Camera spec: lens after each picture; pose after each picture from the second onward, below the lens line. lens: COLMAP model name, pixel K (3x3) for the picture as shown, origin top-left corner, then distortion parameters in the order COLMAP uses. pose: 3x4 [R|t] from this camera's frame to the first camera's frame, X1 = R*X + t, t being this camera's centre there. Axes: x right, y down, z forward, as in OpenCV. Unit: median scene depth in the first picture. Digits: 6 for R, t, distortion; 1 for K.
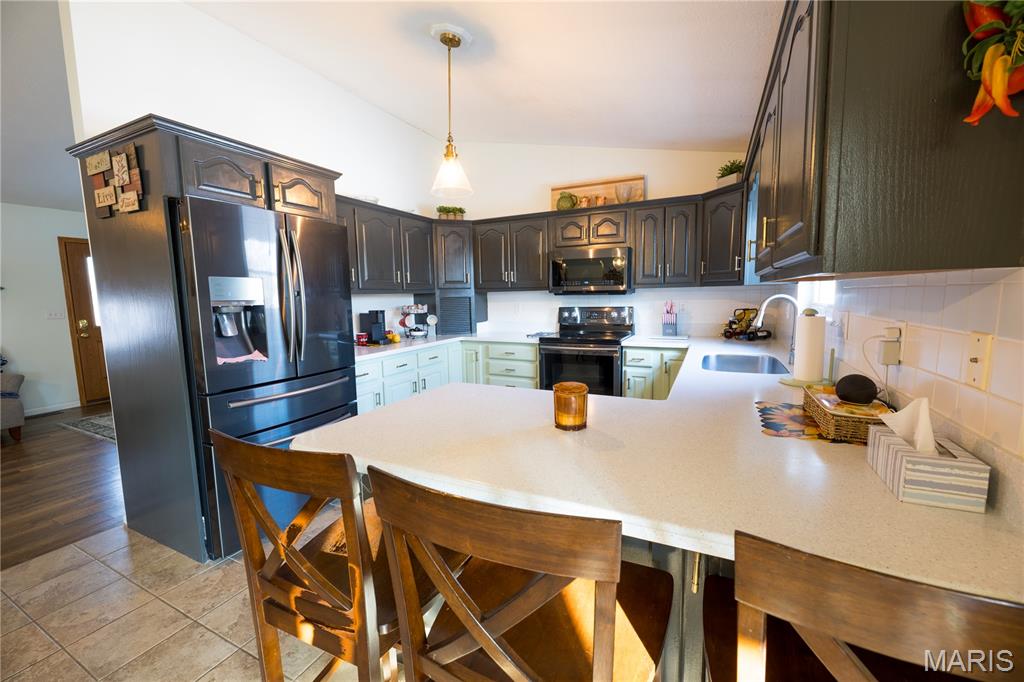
lens RADIAL K [[411.3, 0, 512.0], [0, 411.3, 340.9], [0, 0, 1]] dist [0.002836, -0.000163]
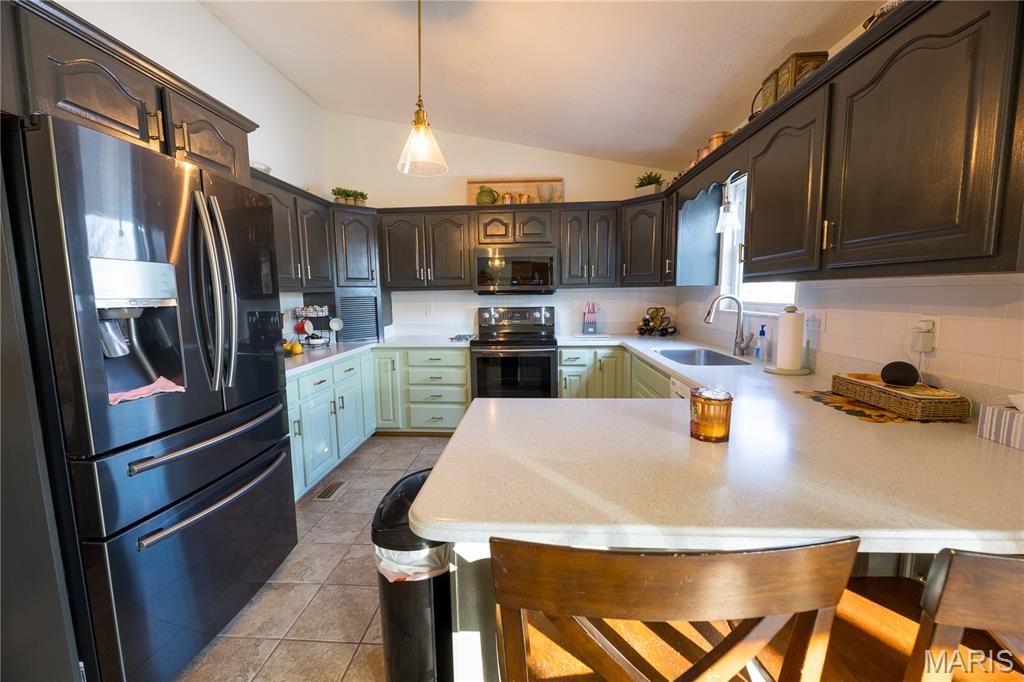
lens RADIAL K [[411.3, 0, 509.7], [0, 411.3, 338.7], [0, 0, 1]] dist [0.002836, -0.000163]
pose [[0.924523, -0.035642, 0.379456, -0.197876], [0.039104, 0.999234, -0.001417, -0.007645], [-0.379115, 0.016148, 0.925209, 0.111374]]
